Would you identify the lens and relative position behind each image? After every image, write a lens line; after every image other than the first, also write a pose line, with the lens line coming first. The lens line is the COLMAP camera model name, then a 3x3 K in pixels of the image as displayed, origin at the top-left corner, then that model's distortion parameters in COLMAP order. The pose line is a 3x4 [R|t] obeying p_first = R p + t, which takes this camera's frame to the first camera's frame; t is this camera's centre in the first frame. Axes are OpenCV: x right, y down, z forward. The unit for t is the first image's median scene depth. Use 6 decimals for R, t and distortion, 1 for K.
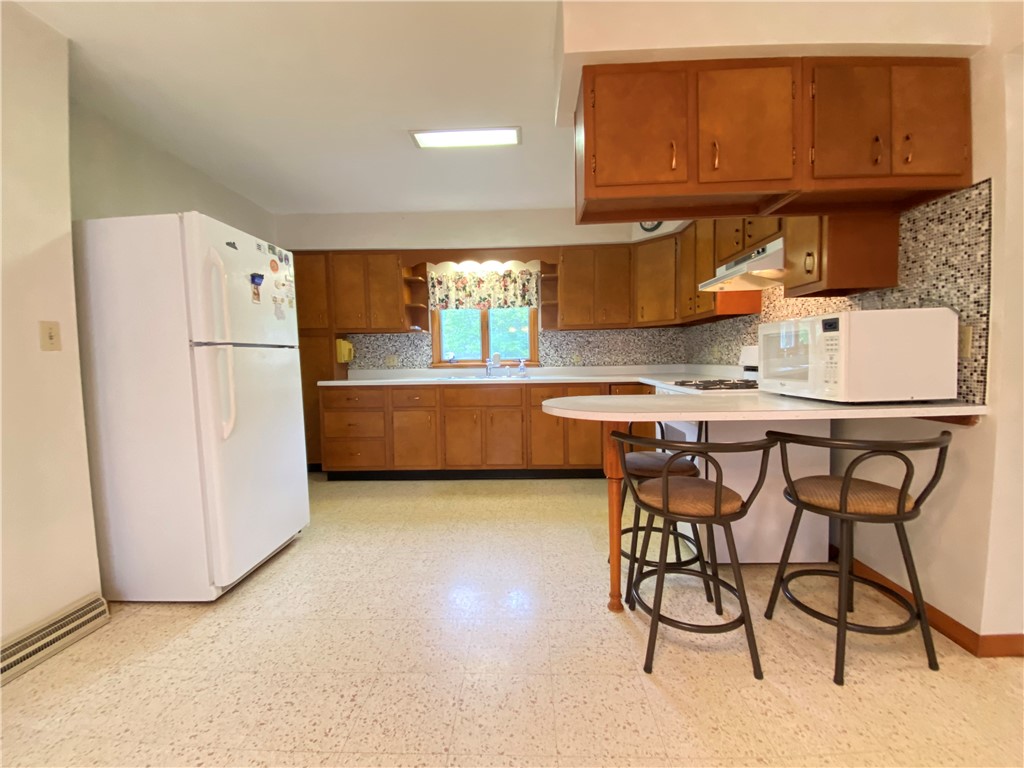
lens RADIAL K [[409.6, 0, 520.0], [0, 409.6, 382.2], [0, 0, 1]] dist [0.010831, -0.015473]
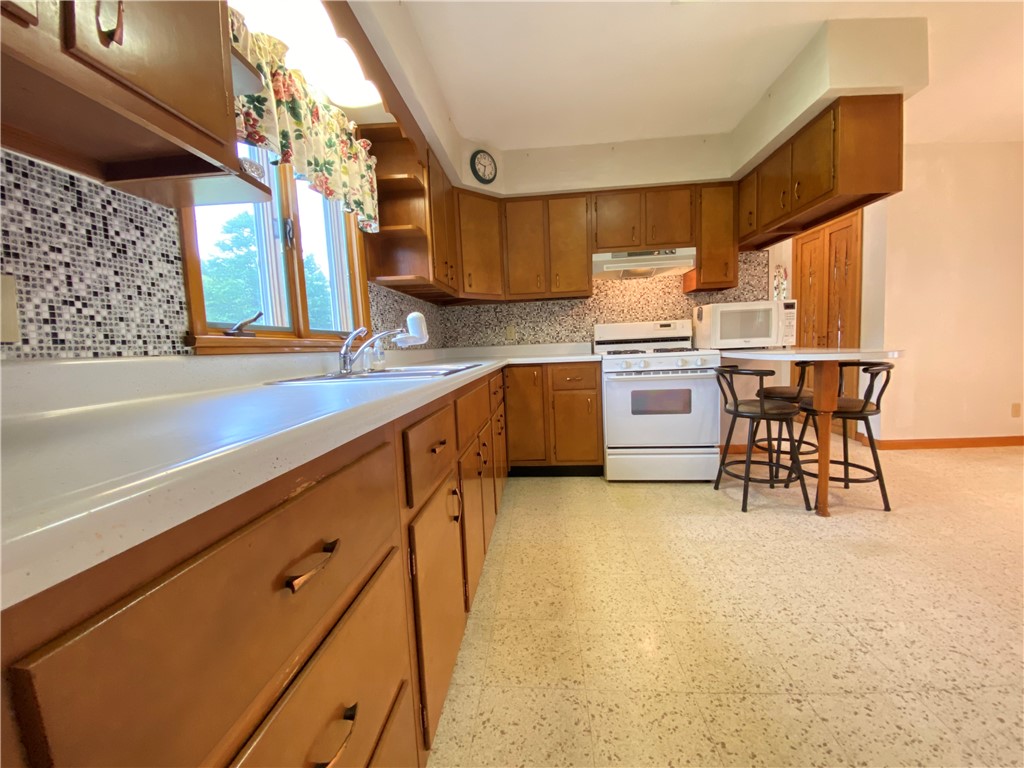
lens RADIAL K [[409.6, 0, 515.9], [0, 409.6, 386.4], [0, 0, 1]] dist [0.010831, -0.015473]
pose [[0.052758, -0.079609, 0.995429, -0.536936], [0.102805, 0.991954, 0.073882, -0.016841], [-0.993301, 0.098437, 0.060518, 0.939654]]
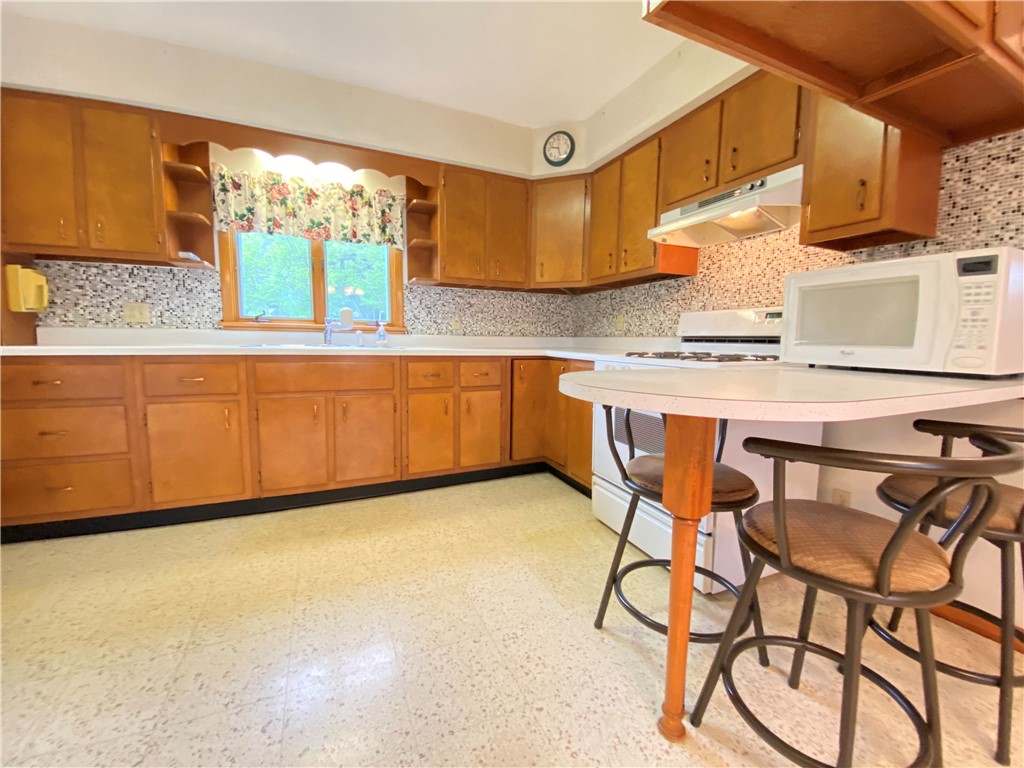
lens RADIAL K [[409.6, 0, 510.4], [0, 409.6, 384.7], [0, 0, 1]] dist [0.010831, -0.015473]
pose [[0.899320, -0.015462, 0.437019, -0.115807], [-0.007449, 0.998688, 0.050663, 0.015316], [-0.437229, -0.048818, 0.898025, 0.313428]]
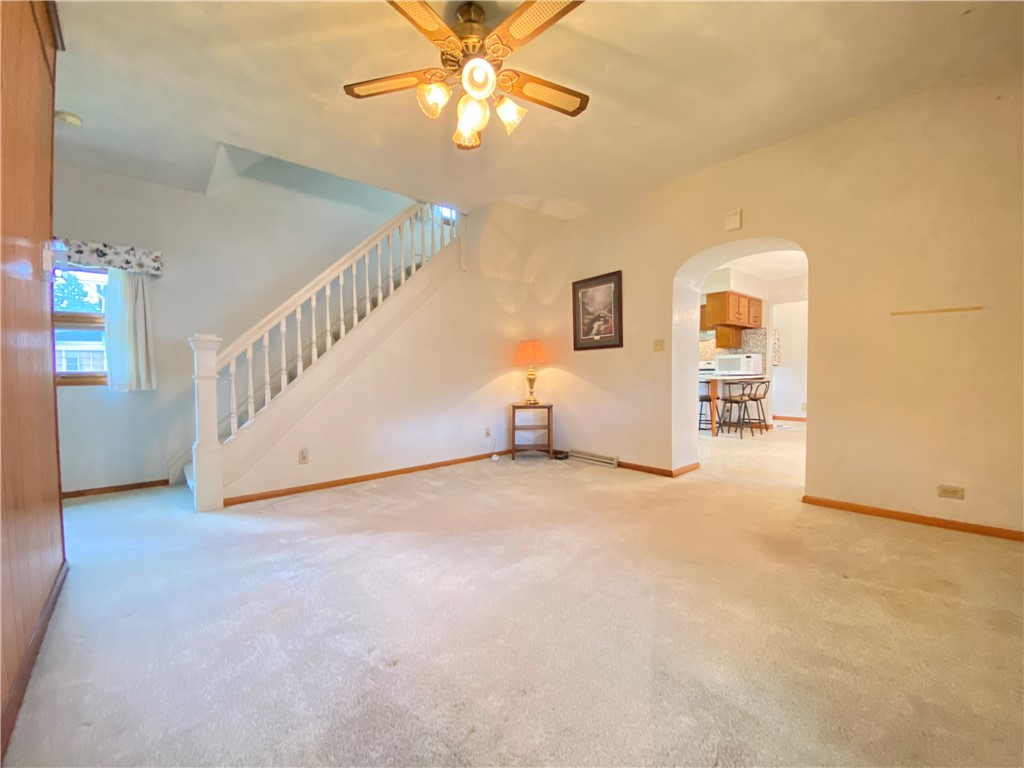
lens RADIAL K [[409.6, 0, 513.2], [0, 409.6, 379.5], [0, 0, 1]] dist [0.010831, -0.015473]
pose [[0.725106, -0.002840, 0.688631, -1.747705], [0.037241, 0.998690, -0.035095, 0.067500], [-0.687629, 0.051093, 0.724262, -0.180350]]
